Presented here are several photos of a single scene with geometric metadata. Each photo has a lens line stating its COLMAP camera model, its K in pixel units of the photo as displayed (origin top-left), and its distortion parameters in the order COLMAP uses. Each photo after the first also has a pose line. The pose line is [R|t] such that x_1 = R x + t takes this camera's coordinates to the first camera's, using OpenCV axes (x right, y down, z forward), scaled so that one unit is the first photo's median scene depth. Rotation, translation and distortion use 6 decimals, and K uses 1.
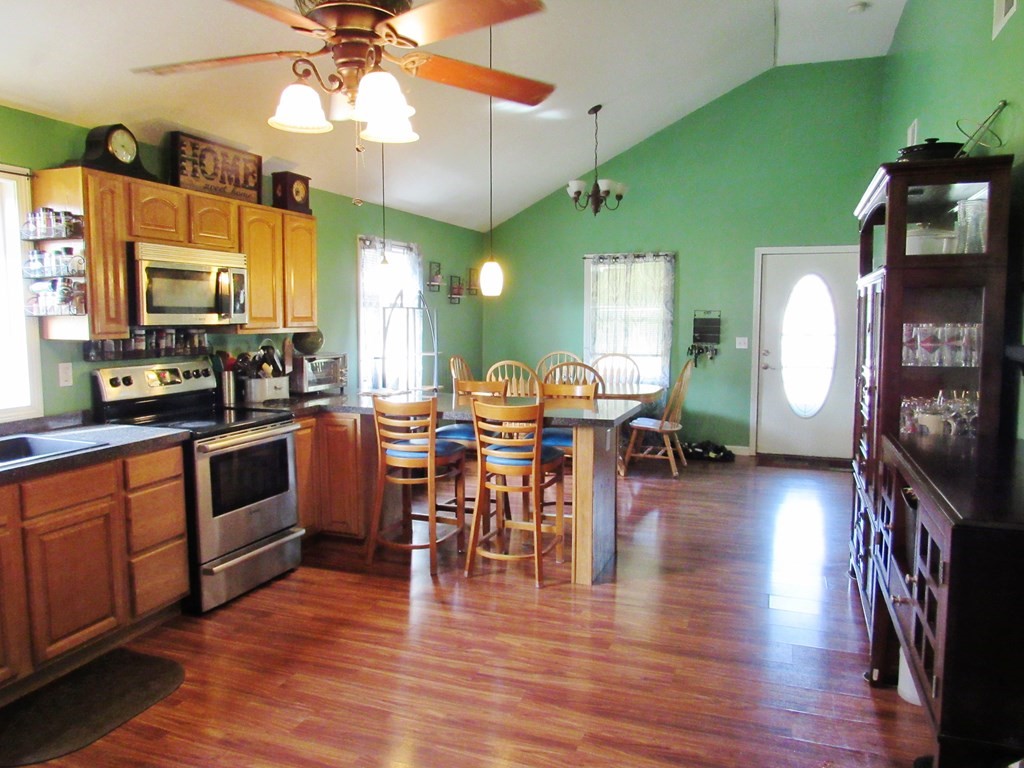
lens RADIAL K [[733.5, 0, 512.0], [0, 733.5, 384.0], [0, 0, 1]] dist [-0.025753, 0.010846]
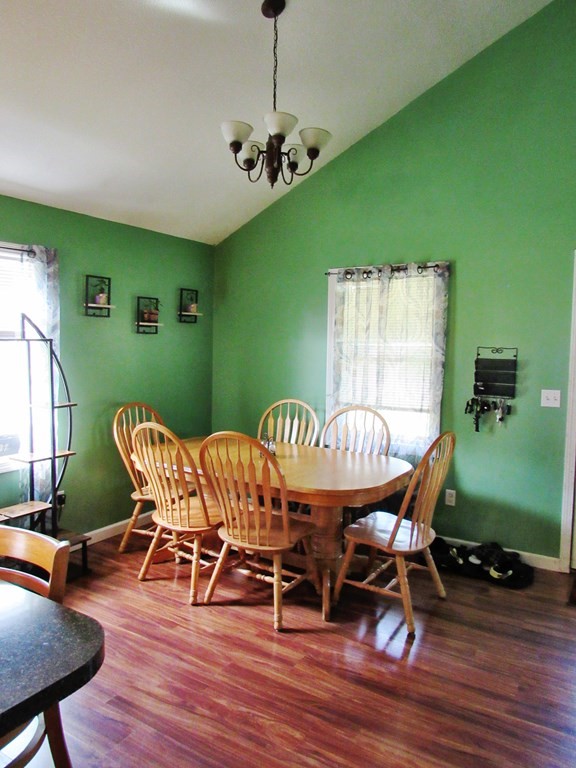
lens RADIAL K [[550.1, 0, 288.0], [0, 550.1, 384.0], [0, 0, 1]] dist [-0.025753, 0.010846]
pose [[0.980944, 0.028296, -0.192221, 0.175913], [-0.032579, 0.999286, -0.019157, -0.051242], [0.191542, 0.025055, 0.981165, 0.471462]]
